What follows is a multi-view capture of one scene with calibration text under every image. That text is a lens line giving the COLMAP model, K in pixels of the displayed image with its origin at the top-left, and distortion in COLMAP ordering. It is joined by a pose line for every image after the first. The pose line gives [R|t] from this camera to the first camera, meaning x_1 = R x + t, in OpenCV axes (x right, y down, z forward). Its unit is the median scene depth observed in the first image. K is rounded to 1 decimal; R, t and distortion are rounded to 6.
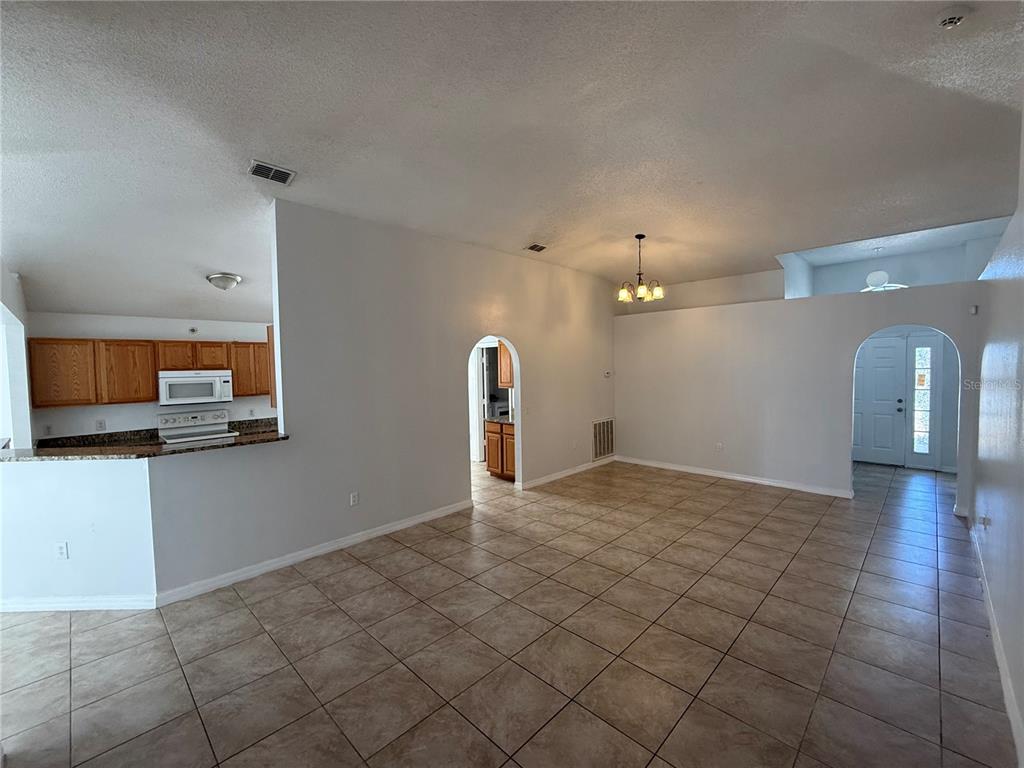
lens RADIAL K [[435.6, 0, 508.4], [0, 435.6, 381.1], [0, 0, 1]] dist [0.000529, -0.000136]
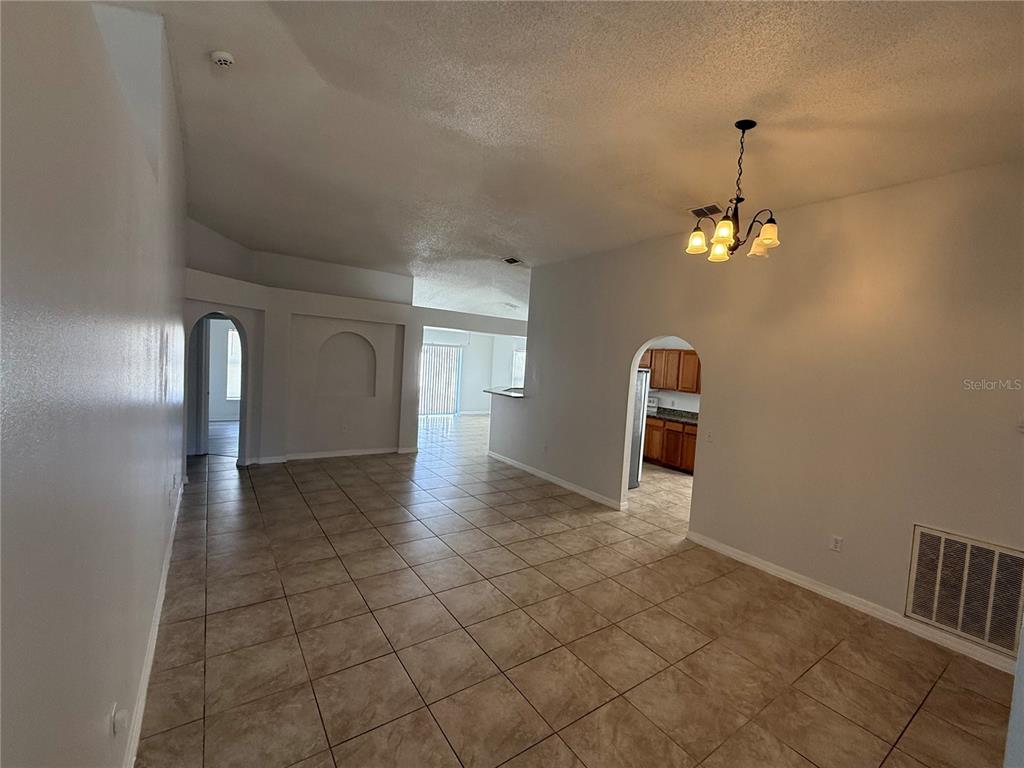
lens RADIAL K [[435.6, 0, 511.6], [0, 435.6, 384.0], [0, 0, 1]] dist [0.000529, -0.000136]
pose [[-0.192523, 0.060919, -0.979400, 0.943465], [-0.096829, 0.992021, 0.080737, -0.053014], [0.976503, 0.110378, -0.185089, 0.948509]]
